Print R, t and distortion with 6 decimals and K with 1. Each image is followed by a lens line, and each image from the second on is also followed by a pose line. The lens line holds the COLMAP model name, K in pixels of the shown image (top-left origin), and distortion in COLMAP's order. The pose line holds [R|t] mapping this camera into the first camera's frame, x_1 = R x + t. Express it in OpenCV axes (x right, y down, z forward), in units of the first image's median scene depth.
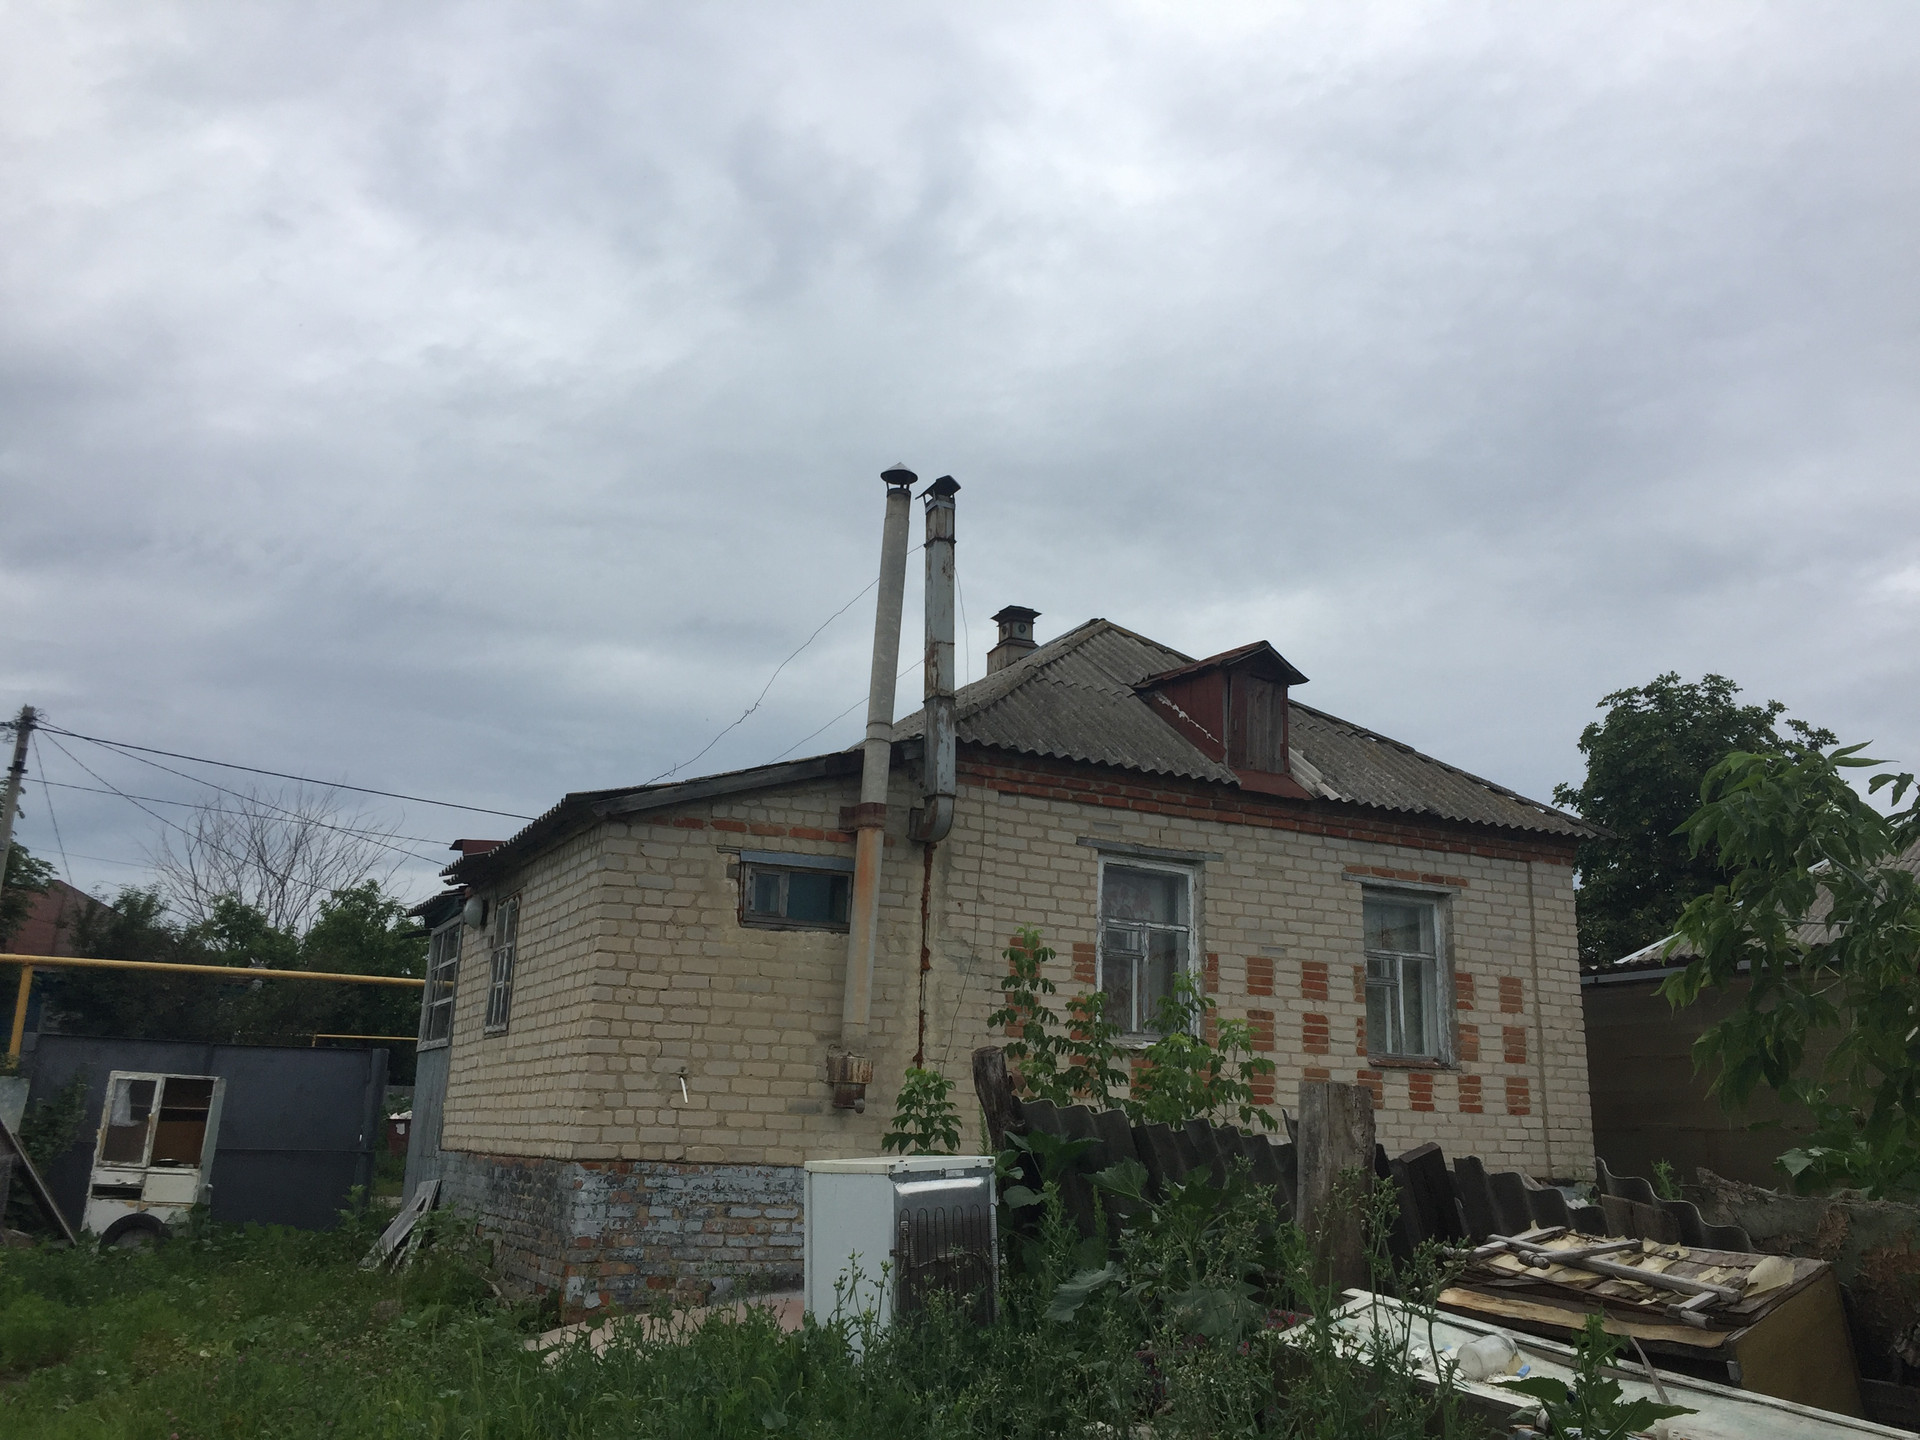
lens RADIAL K [[1646.5, 0, 963.9], [0, 1646.5, 698.4], [0, 0, 1]] dist [0.091044, -0.116769]
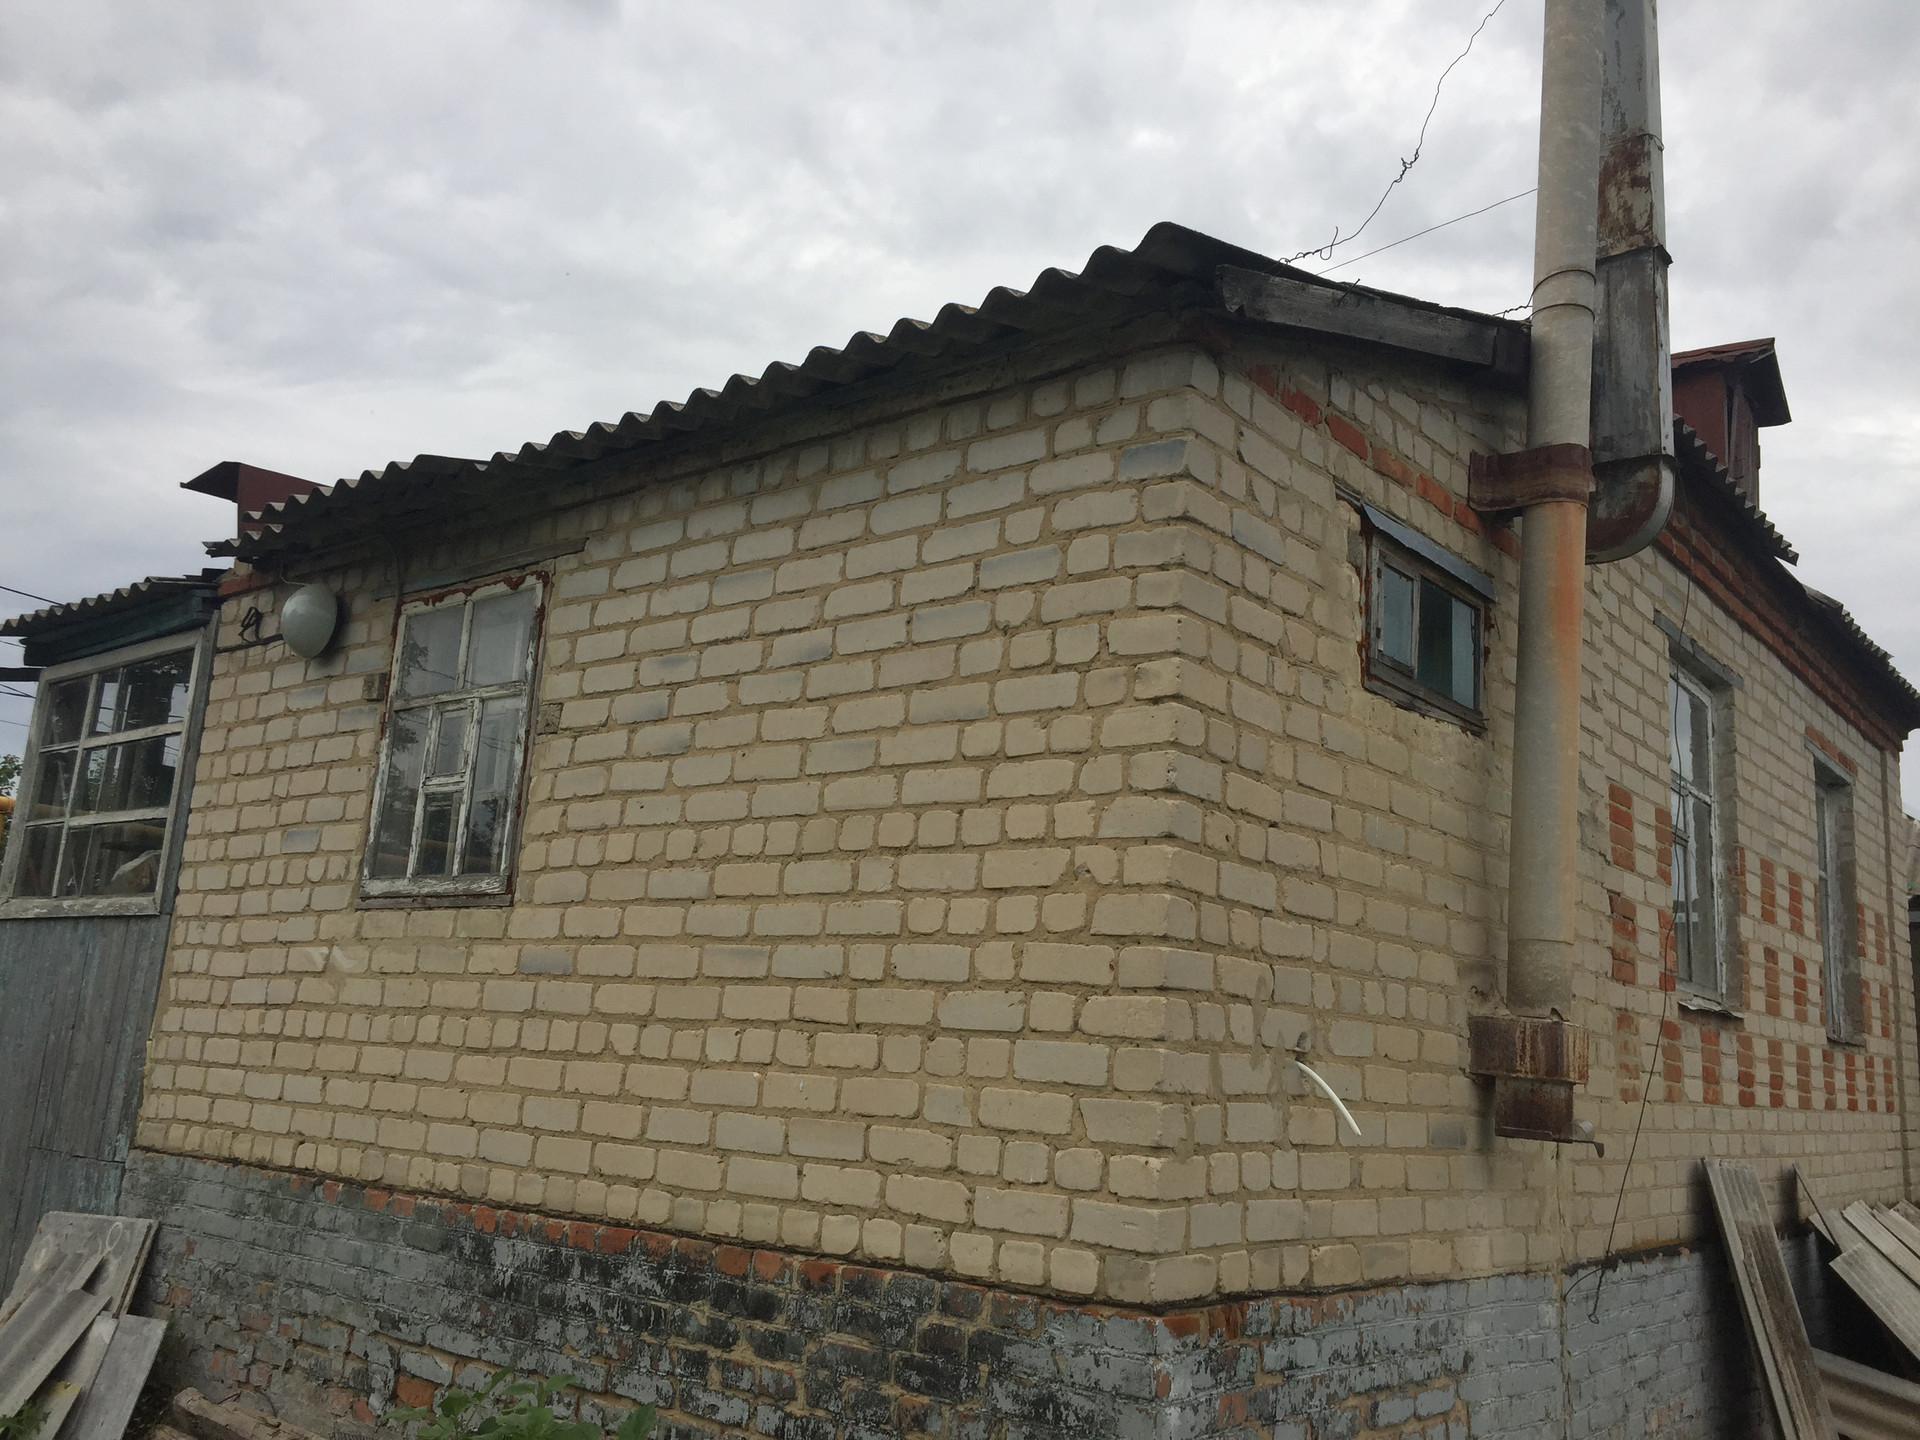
lens RADIAL K [[1646.5, 0, 963.9], [0, 1646.5, 698.4], [0, 0, 1]] dist [0.091044, -0.116769]
pose [[0.918265, 0.111548, 0.379930, -0.386117], [-0.133842, 0.990464, 0.032684, 0.144416], [-0.372661, -0.080863, 0.924437, 0.683175]]
